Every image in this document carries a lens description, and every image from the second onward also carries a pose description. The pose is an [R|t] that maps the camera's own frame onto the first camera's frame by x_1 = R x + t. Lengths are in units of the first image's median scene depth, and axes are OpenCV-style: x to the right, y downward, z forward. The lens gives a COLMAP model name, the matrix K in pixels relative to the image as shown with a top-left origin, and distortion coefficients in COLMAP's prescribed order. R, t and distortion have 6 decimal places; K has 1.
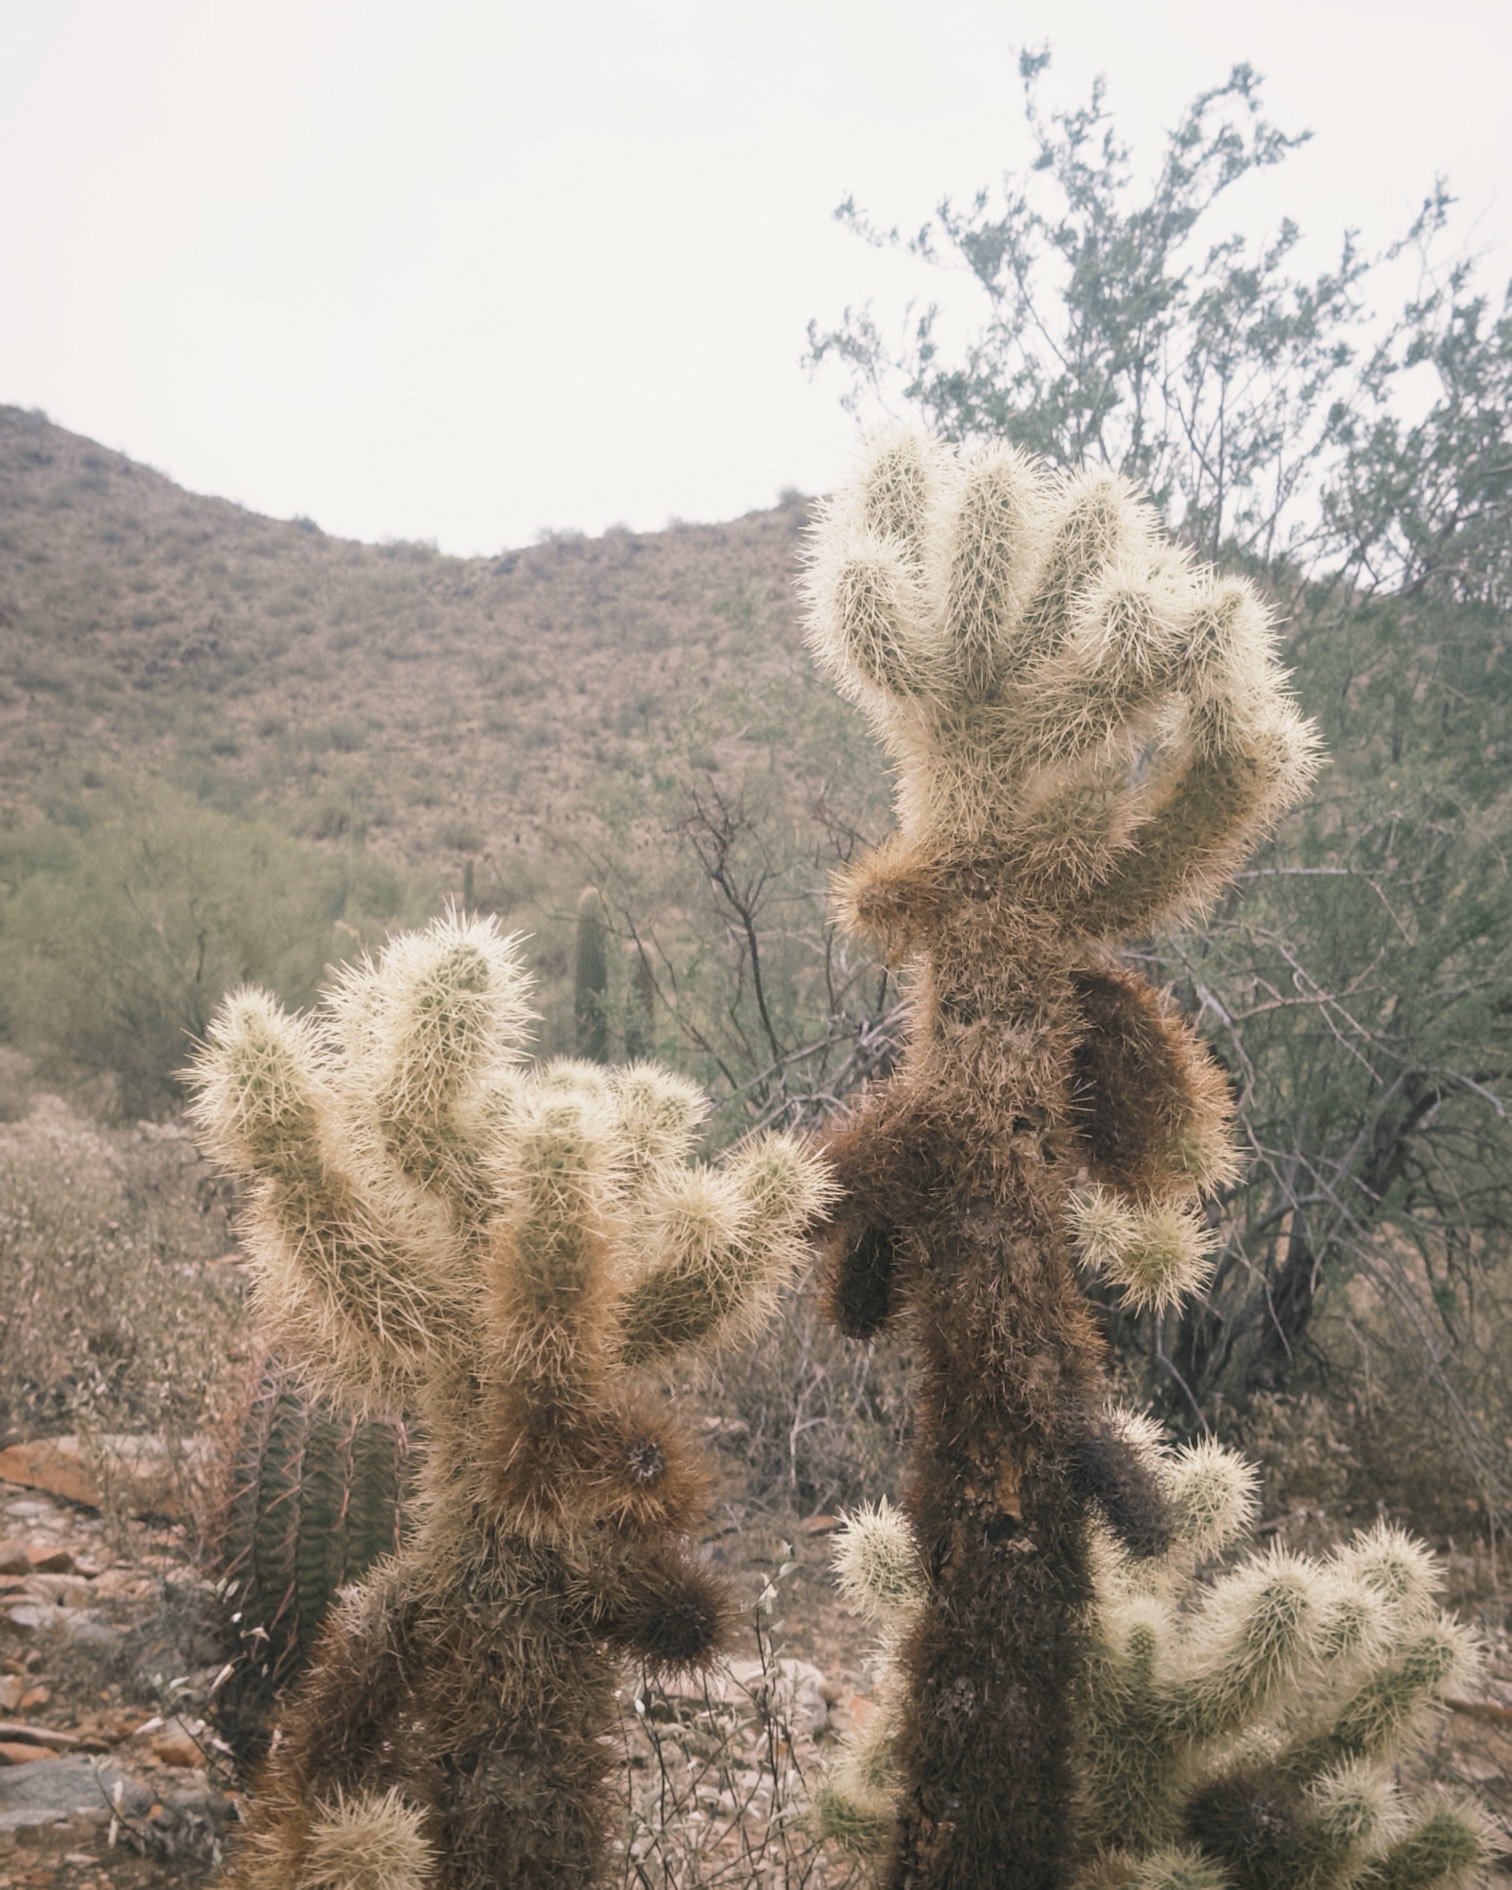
lens RADIAL K [[2872.3, 0, 756.0], [0, 2872.3, 945.0], [0, 0, 1]] dist [0.113180, -0.058643]
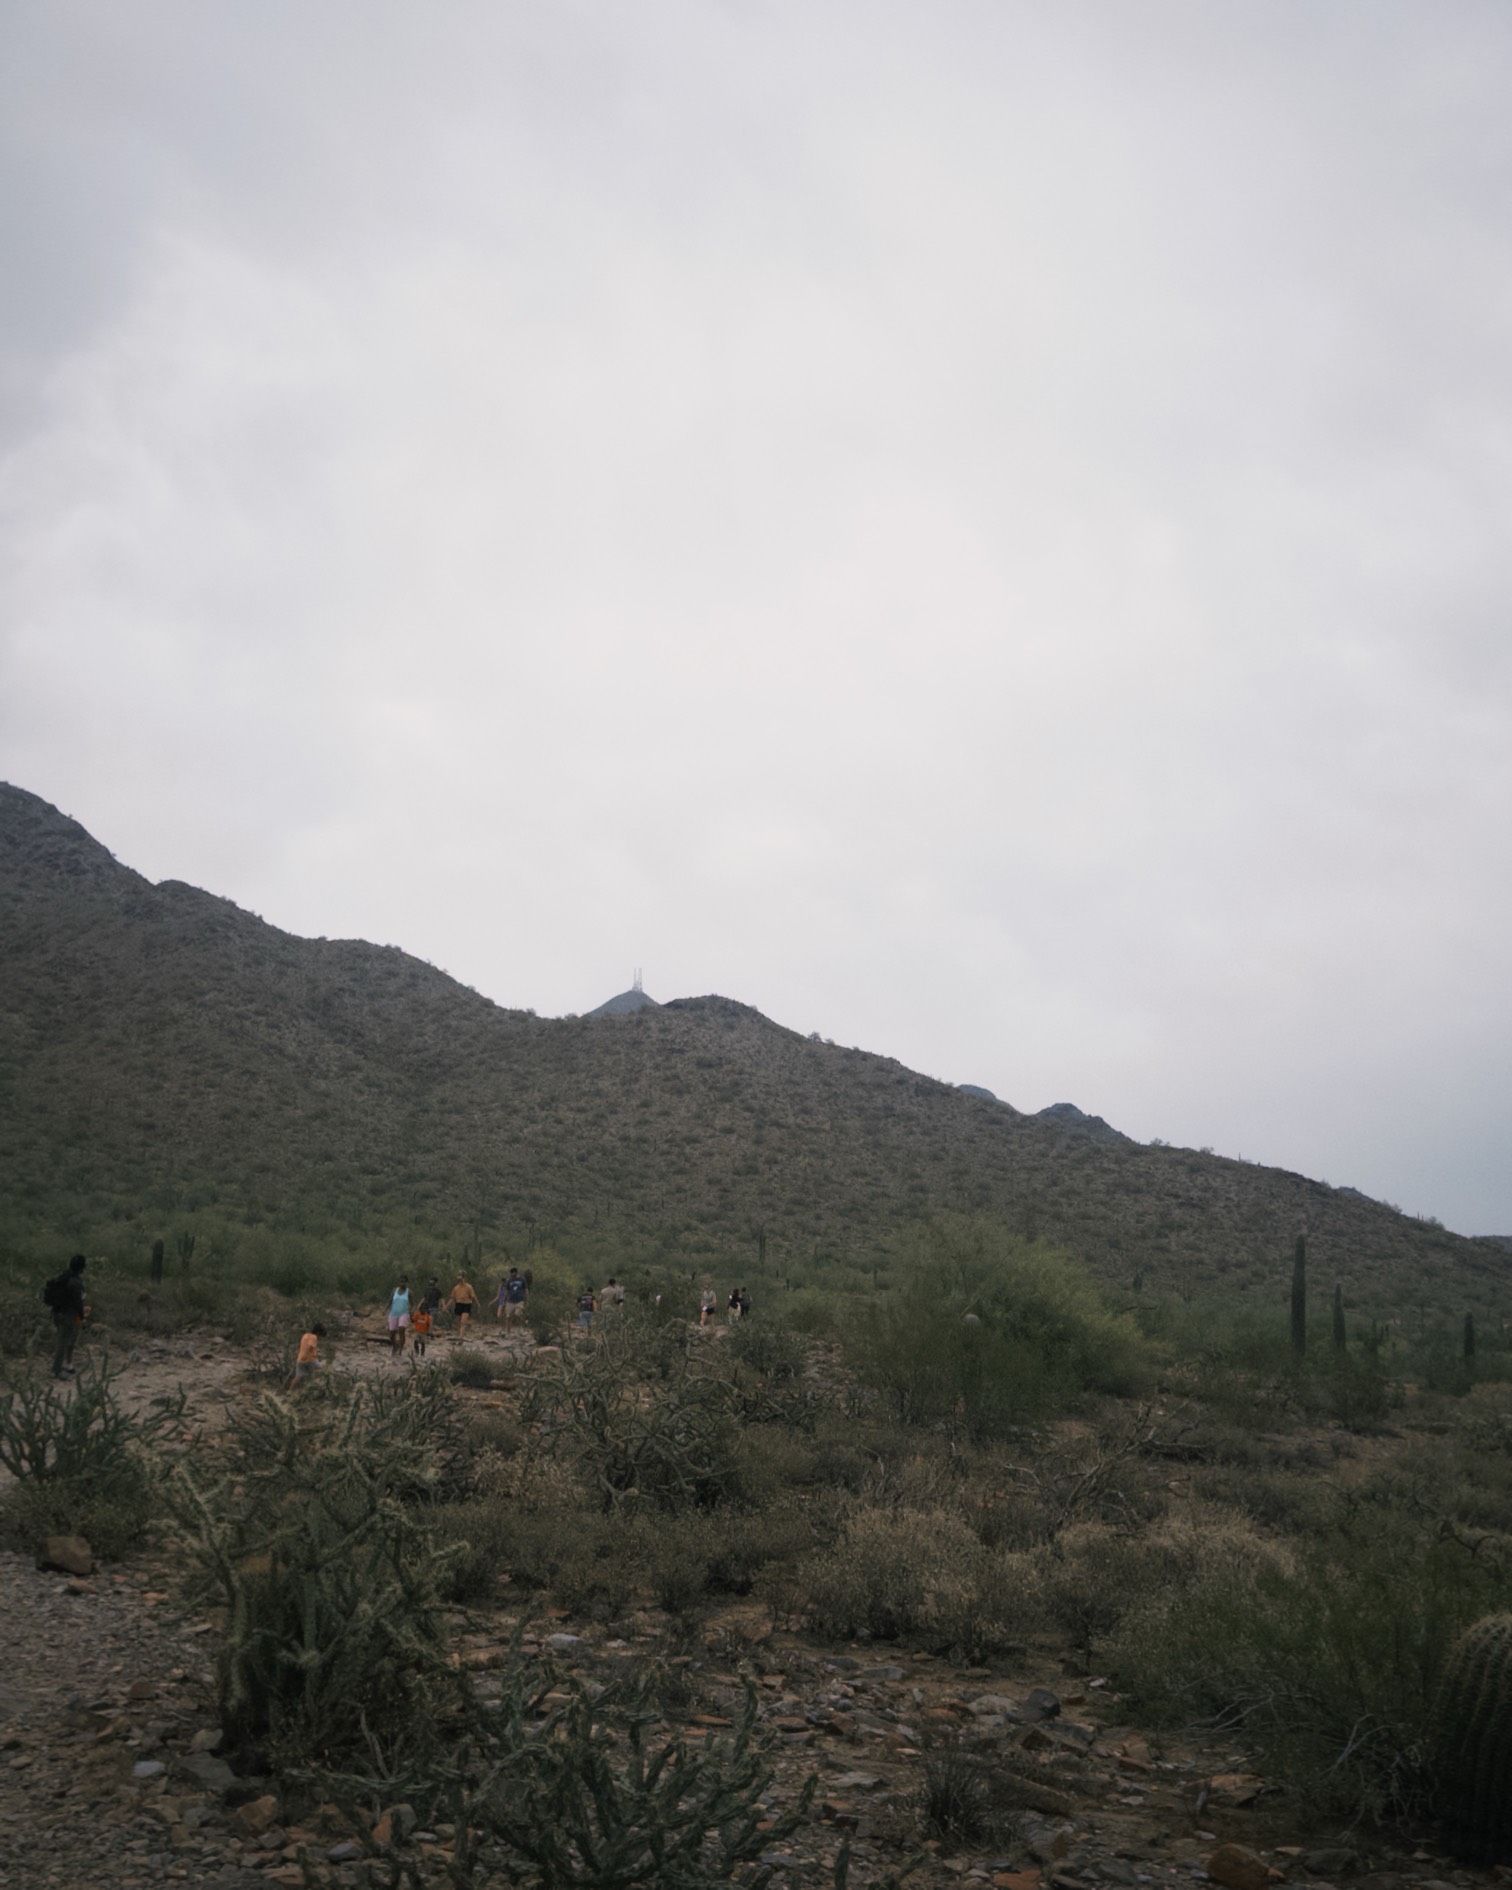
lens RADIAL K [[2137.3, 0, 756.0], [0, 2137.3, 945.0], [0, 0, 1]] dist [0.211156, -0.557910]
pose [[0.993334, 0.013077, -0.114523, 0.360801], [-0.021615, 0.997052, -0.073624, -0.064409], [0.113223, 0.075609, 0.990689, -1.074532]]
